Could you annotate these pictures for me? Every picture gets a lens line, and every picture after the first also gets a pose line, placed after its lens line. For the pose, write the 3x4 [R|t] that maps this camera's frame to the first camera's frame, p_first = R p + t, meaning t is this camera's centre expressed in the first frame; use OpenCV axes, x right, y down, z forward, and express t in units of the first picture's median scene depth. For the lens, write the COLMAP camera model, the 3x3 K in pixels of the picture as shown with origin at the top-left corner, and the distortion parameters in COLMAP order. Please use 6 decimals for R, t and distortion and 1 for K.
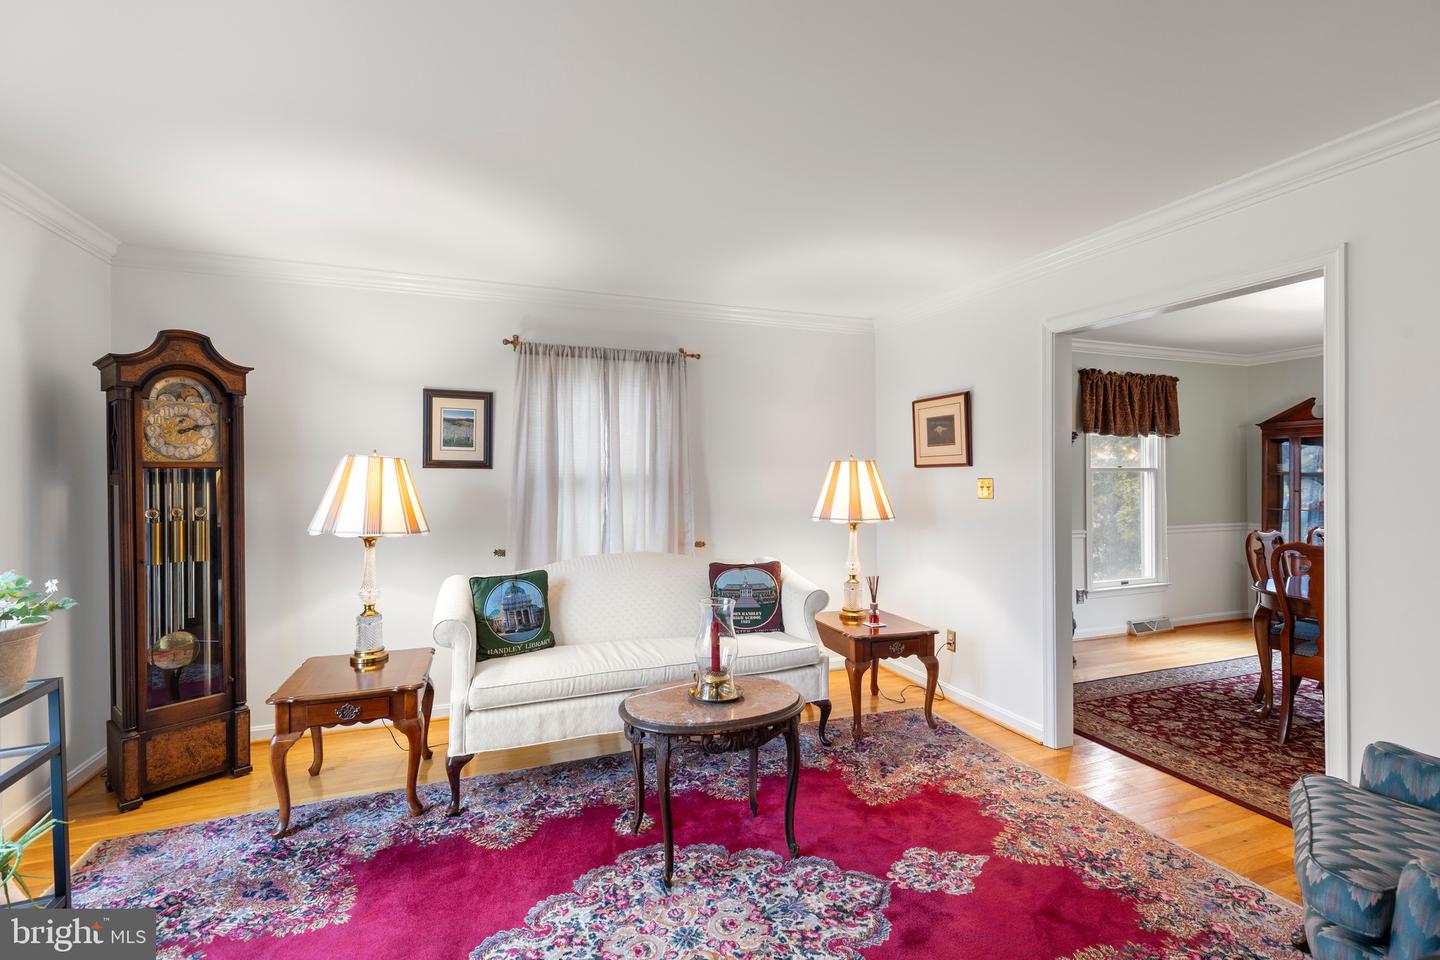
lens RADIAL K [[647.4, 0, 720.0], [0, 647.4, 480.0], [0, 0, 1]] dist [0.001102, -0.000233]
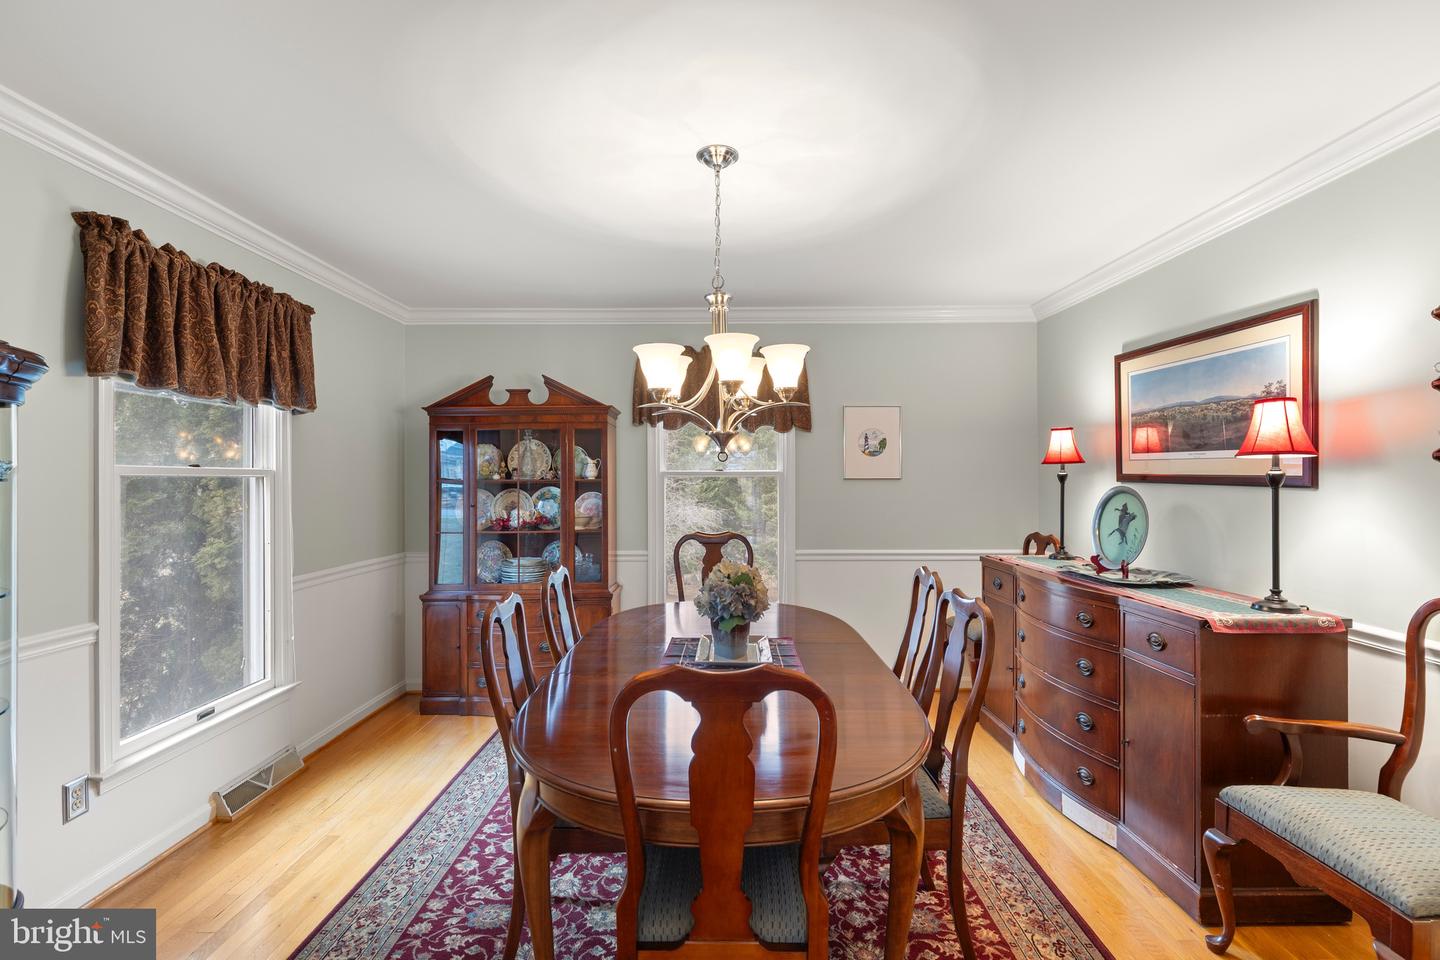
lens RADIAL K [[647.4, 0, 720.0], [0, 647.4, 480.0], [0, 0, 1]] dist [0.001102, -0.000233]
pose [[0.355614, 0.005333, 0.934618, 0.329081], [0.001013, 0.999981, -0.006091, -0.006909], [-0.934632, 0.003113, 0.355602, 0.501422]]
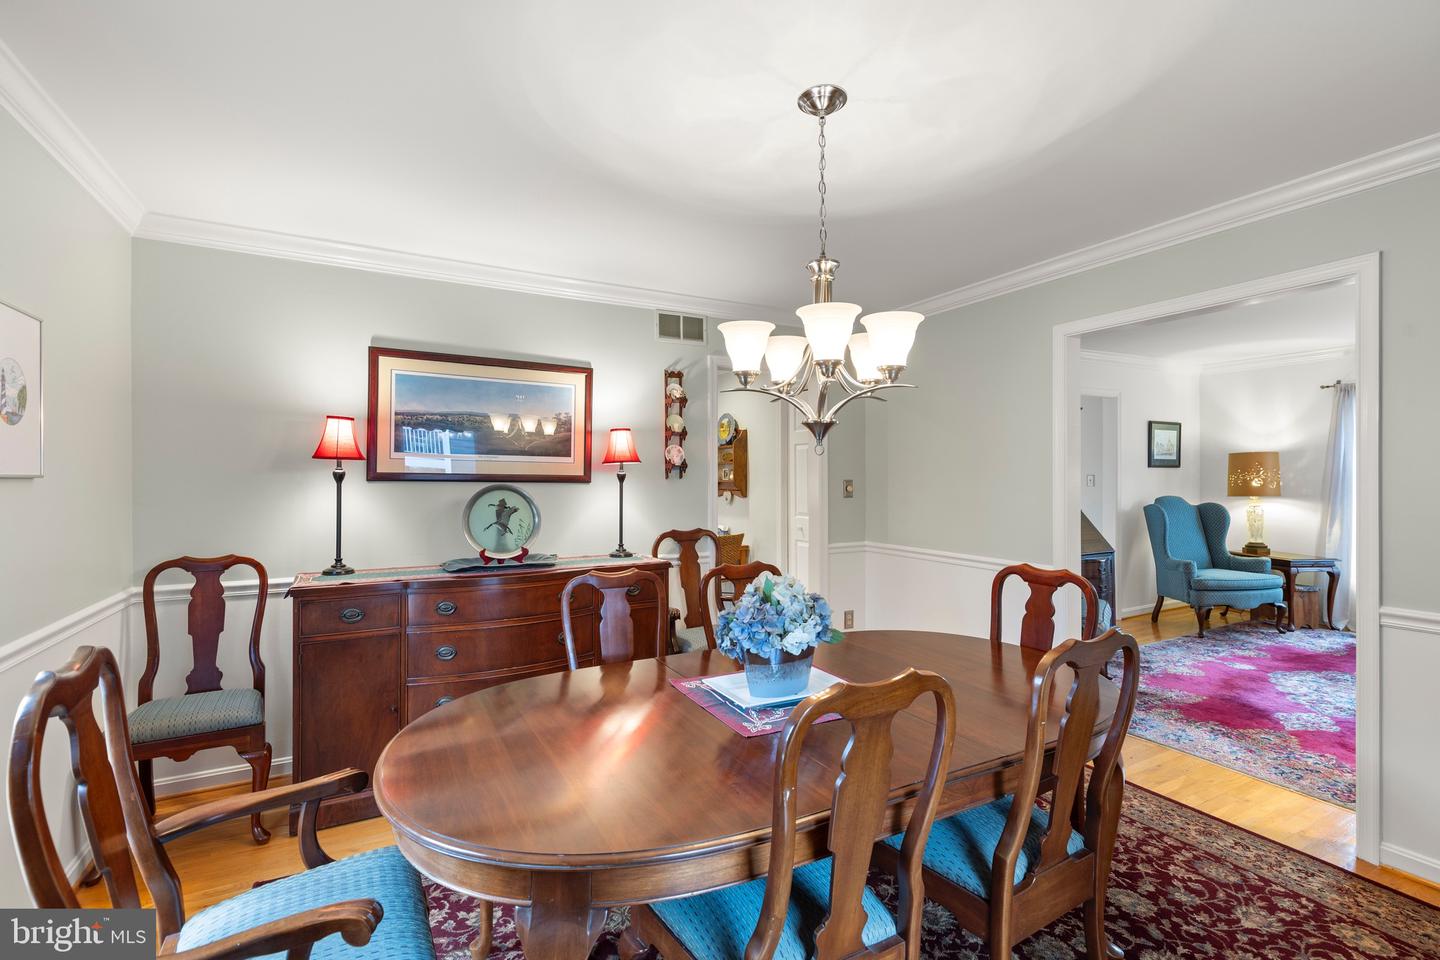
lens RADIAL K [[647.4, 0, 720.0], [0, 647.4, 480.0], [0, 0, 1]] dist [0.001102, -0.000233]
pose [[-0.991540, 0.013036, -0.129143, 0.811563], [0.012338, 0.999905, 0.006202, -0.009250], [0.129211, 0.004557, -0.991607, 0.988750]]
